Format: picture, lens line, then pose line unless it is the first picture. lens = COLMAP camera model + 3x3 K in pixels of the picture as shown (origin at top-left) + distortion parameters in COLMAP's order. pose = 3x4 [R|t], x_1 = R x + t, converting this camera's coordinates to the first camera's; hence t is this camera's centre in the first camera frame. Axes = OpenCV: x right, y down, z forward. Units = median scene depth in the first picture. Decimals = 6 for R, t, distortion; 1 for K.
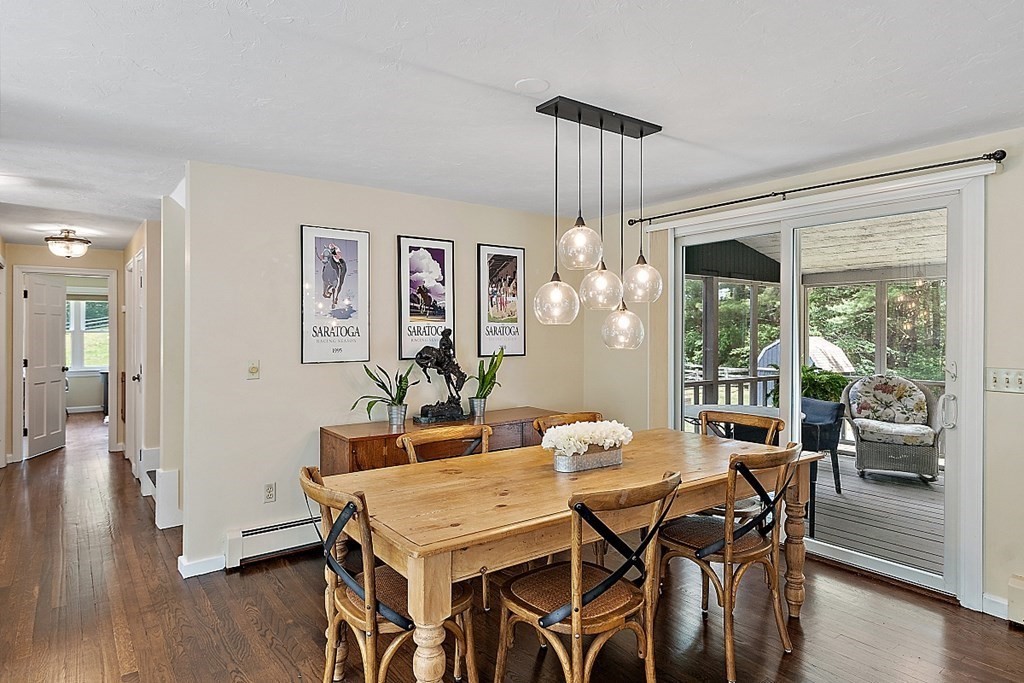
lens RADIAL K [[580.7, 0, 508.7], [0, 580.7, 336.1], [0, 0, 1]] dist [0.005707, 0.000408]
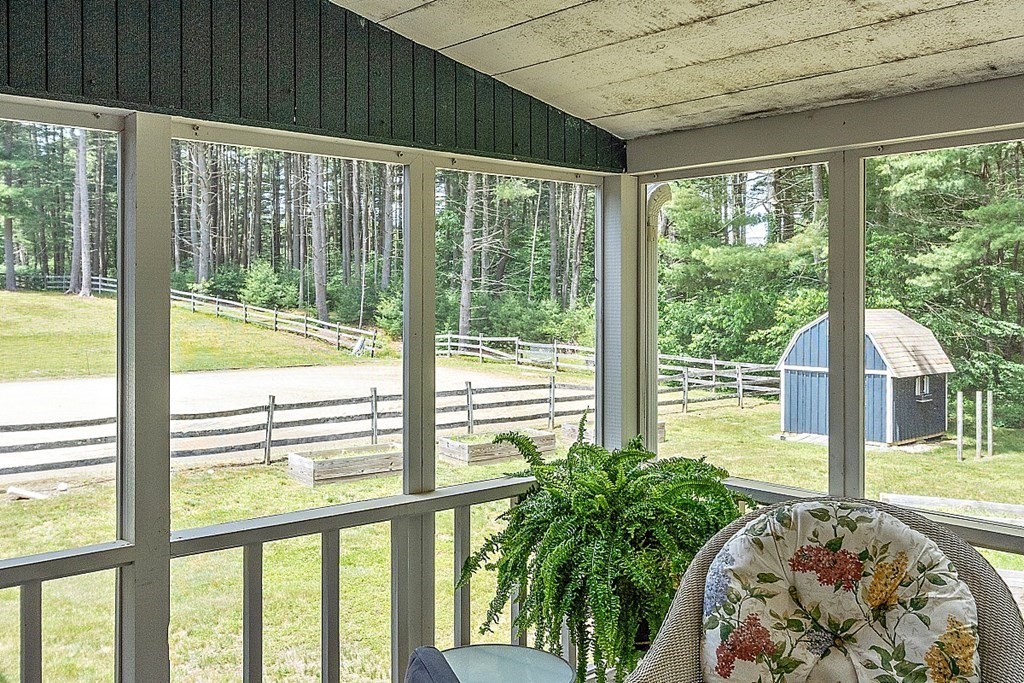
lens RADIAL K [[964.8, 0, 505.5], [0, 964.8, 305.1], [0, 0, 1]] dist [0.035033, 0.000000]
pose [[0.996138, -0.000554, 0.087796, 0.086306], [0.000570, 1.000000, -0.000166, -0.004293], [-0.087796, 0.000215, 0.996138, 0.108949]]
